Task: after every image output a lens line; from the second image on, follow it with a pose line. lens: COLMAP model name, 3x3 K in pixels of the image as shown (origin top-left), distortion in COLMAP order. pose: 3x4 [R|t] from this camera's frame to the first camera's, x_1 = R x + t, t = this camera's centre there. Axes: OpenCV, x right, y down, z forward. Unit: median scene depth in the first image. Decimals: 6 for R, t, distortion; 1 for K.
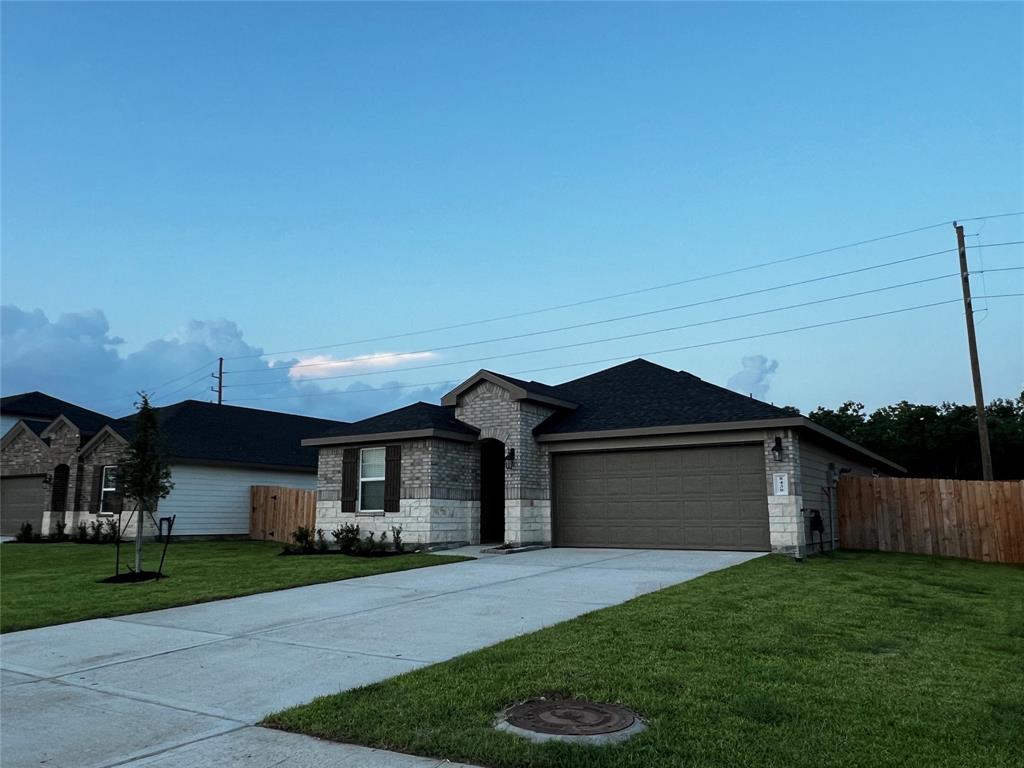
lens RADIAL K [[749.0, 0, 512.2], [0, 749.0, 382.2], [0, 0, 1]] dist [-0.005118, 0.005167]
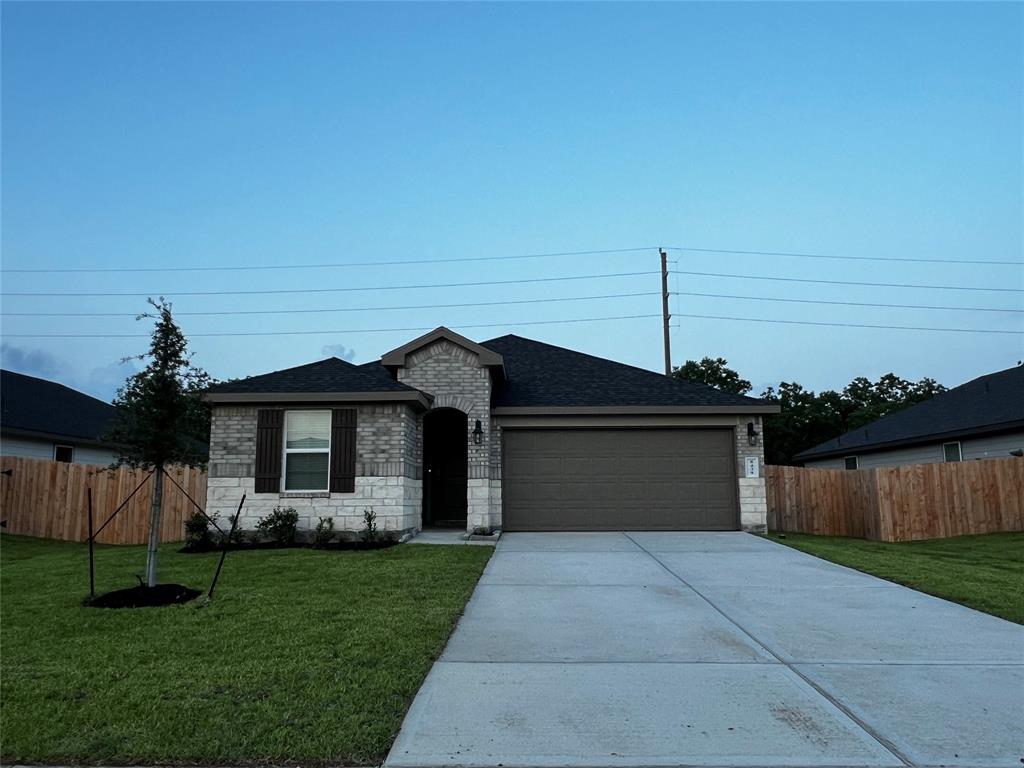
lens RADIAL K [[749.0, 0, 511.8], [0, 749.0, 382.2], [0, 0, 1]] dist [-0.005118, 0.005167]
pose [[0.853453, 0.078850, 0.515170, -0.421366], [-0.089521, 0.995976, -0.004137, 0.043996], [-0.513423, -0.042588, 0.857078, 0.232356]]
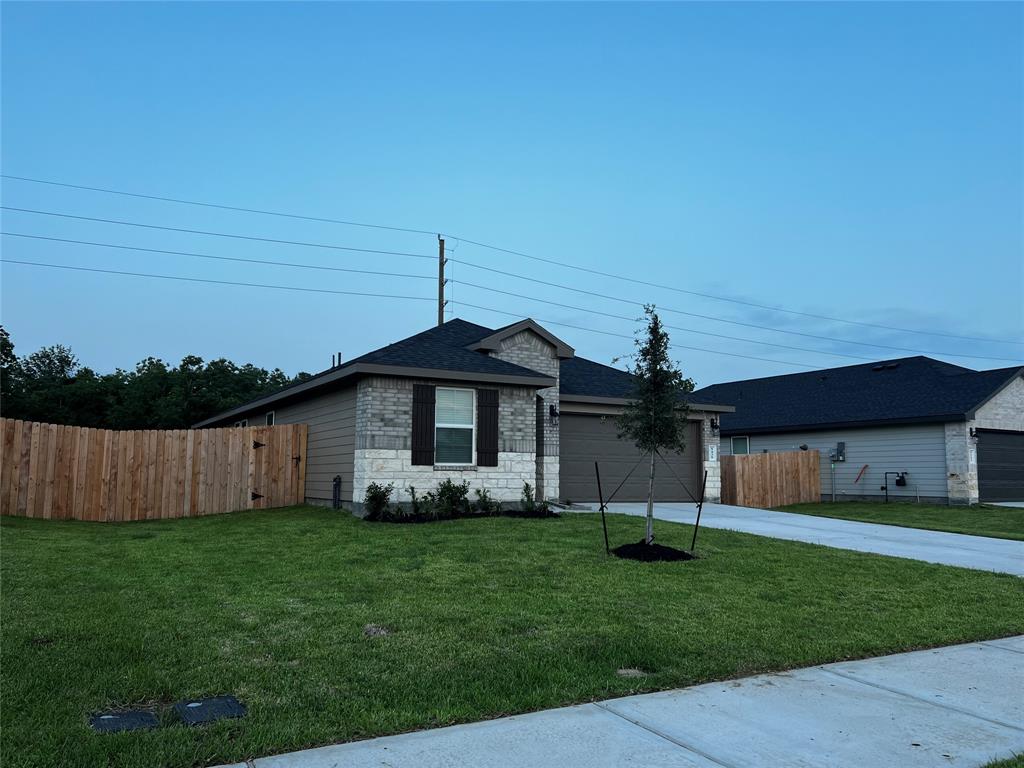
lens RADIAL K [[778.4, 0, 509.3], [0, 778.4, 385.8], [0, 0, 1]] dist [0.036421, -0.007062]
pose [[0.479078, 0.109185, 0.870955, -0.930166], [-0.166075, 0.985587, -0.032205, 0.106077], [-0.861918, -0.129215, 0.490306, 0.547550]]
